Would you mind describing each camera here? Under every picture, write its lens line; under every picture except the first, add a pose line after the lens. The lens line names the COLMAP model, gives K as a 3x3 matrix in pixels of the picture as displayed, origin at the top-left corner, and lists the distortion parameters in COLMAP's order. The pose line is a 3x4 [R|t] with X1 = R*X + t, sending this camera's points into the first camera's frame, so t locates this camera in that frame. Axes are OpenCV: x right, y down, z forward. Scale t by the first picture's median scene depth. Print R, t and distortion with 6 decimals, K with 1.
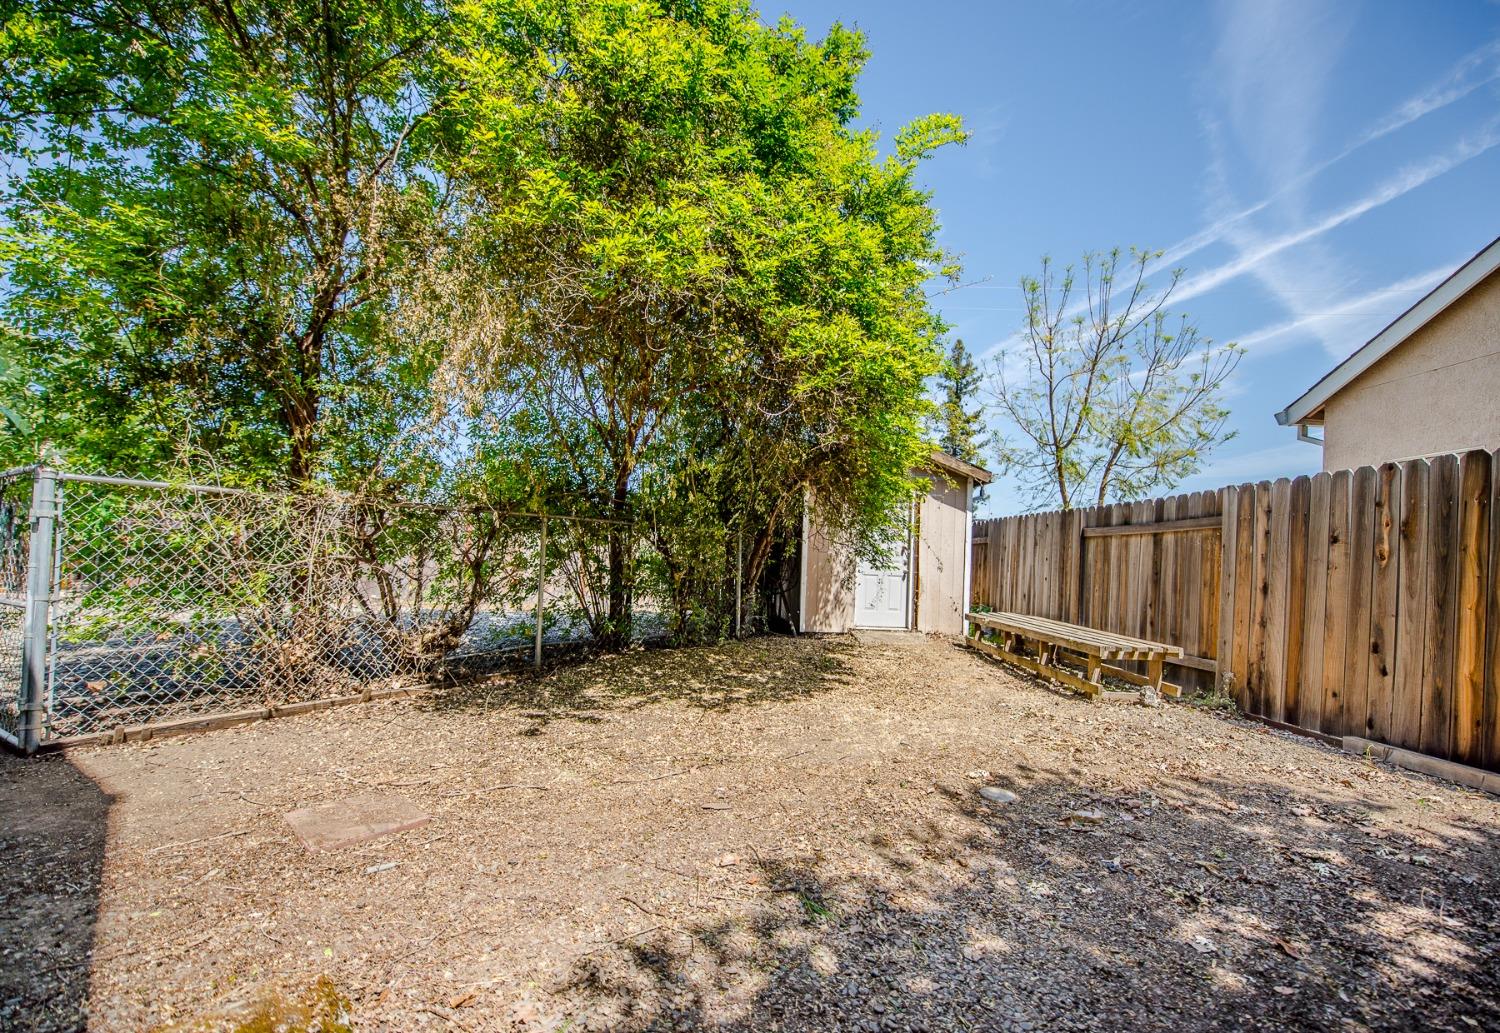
lens RADIAL K [[614.3, 0, 749.0], [0, 614.3, 551.0], [0, 0, 1]] dist [0.008717, -0.000008]
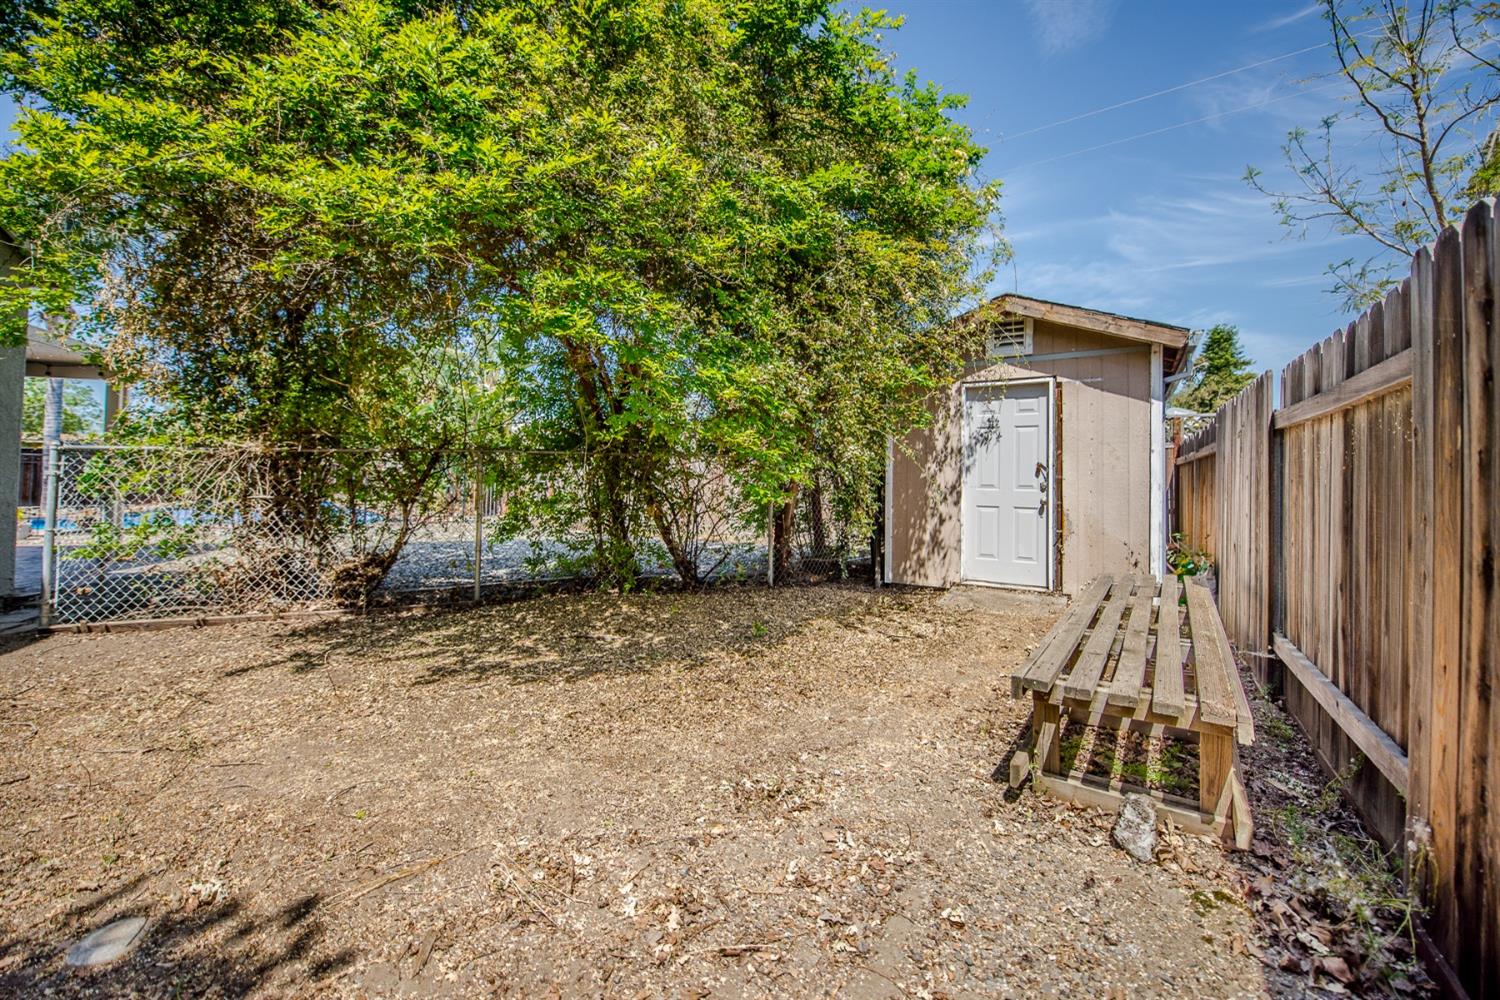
lens RADIAL K [[596.5, 0, 748.5], [0, 596.5, 466.2], [0, 0, 1]] dist [-0.012586, -0.000846]
pose [[0.803428, -0.040807, -0.594001, 0.389066], [0.029030, 0.999147, -0.029375, 0.005769], [0.594693, 0.006357, 0.803928, 0.309818]]
